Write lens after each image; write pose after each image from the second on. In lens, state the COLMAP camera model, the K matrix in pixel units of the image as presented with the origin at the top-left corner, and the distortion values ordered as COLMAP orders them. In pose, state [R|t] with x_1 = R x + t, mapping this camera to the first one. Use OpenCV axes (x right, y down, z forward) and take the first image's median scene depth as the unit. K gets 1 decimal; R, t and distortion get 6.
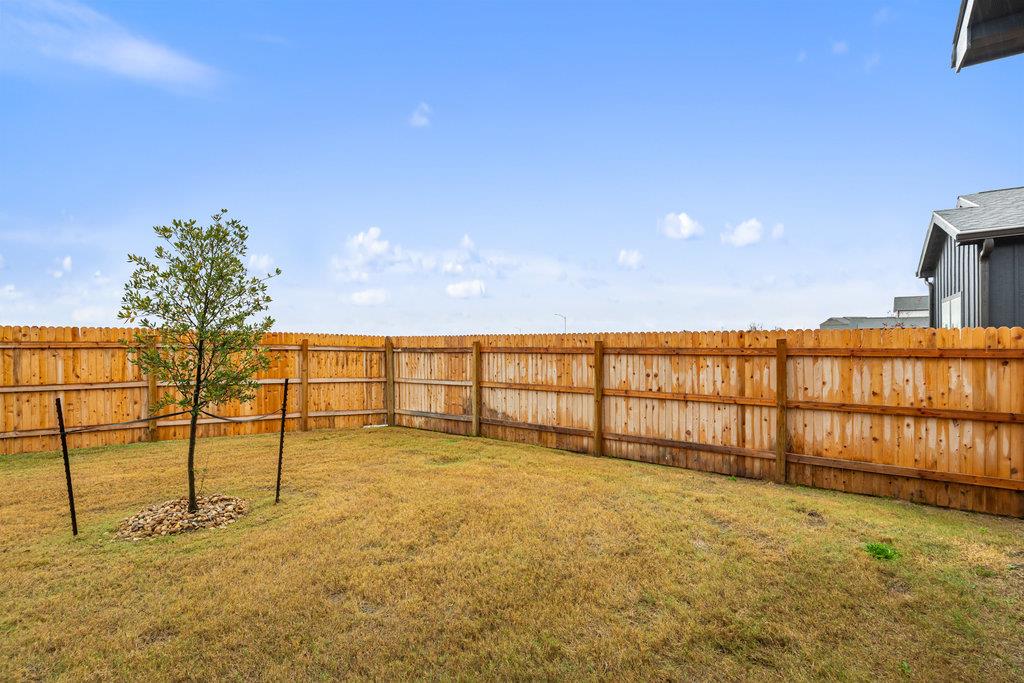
lens RADIAL K [[470.5, 0, 512.0], [0, 470.5, 341.5], [0, 0, 1]] dist [-0.004355, -0.001610]
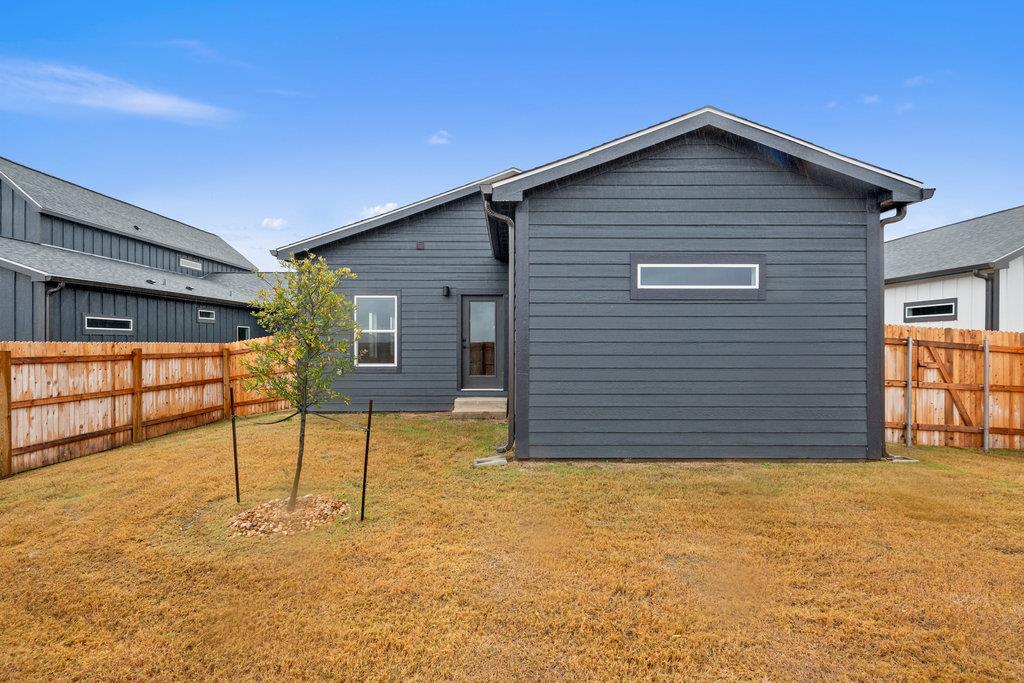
lens RADIAL K [[489.1, 0, 512.0], [0, 489.1, 341.5], [0, 0, 1]] dist [0.002928, -0.007018]
pose [[-0.588645, 0.009429, 0.808337, -1.223952], [0.003955, 0.999954, -0.008785, -0.006858], [-0.808382, -0.001974, -0.588655, 0.811701]]
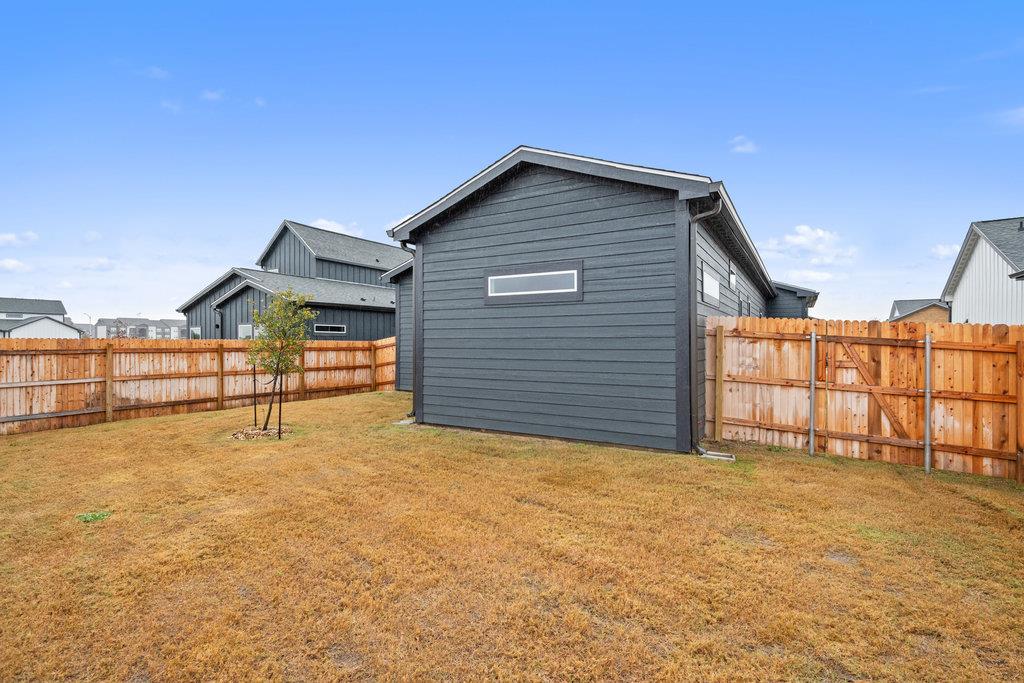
lens RADIAL K [[489.1, 0, 512.0], [0, 489.1, 341.5], [0, 0, 1]] dist [0.002928, -0.007018]
pose [[-0.091086, 0.010239, 0.995790, -1.810343], [-0.000889, 0.999946, -0.010363, 0.007418], [-0.995843, -0.001830, -0.091072, 0.106438]]
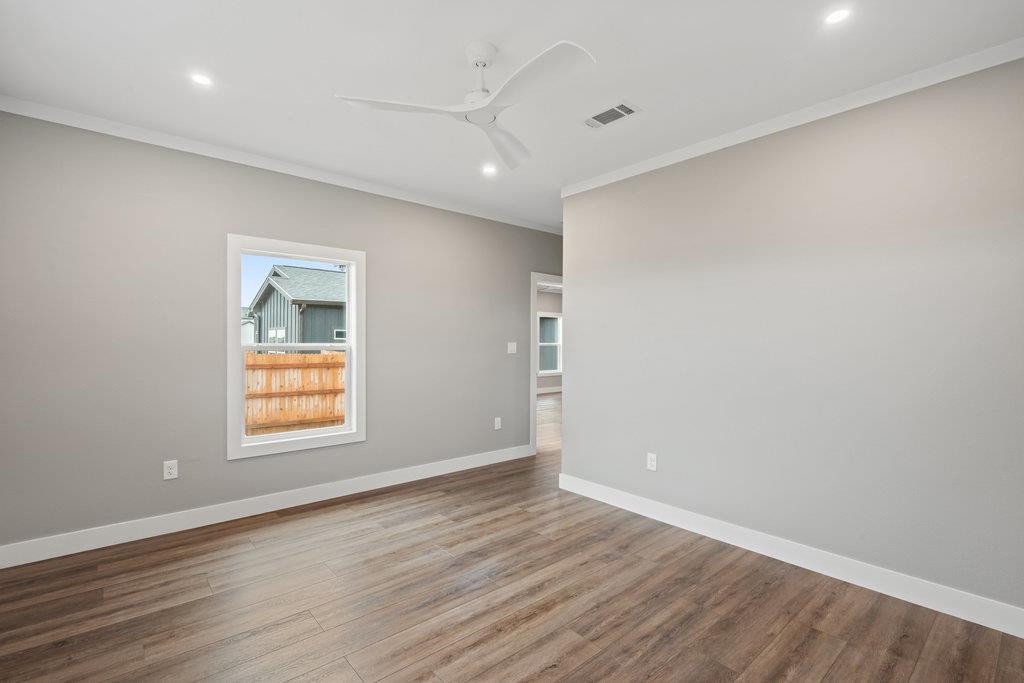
lens RADIAL K [[470.5, 0, 512.0], [0, 470.5, 341.5], [0, 0, 1]] dist [-0.004355, -0.001610]
pose [[0.236301, 0.009542, 0.971633, -0.744769], [-0.009156, 0.999929, -0.007593, -0.058367], [-0.971637, -0.007102, 0.236372, -0.339050]]
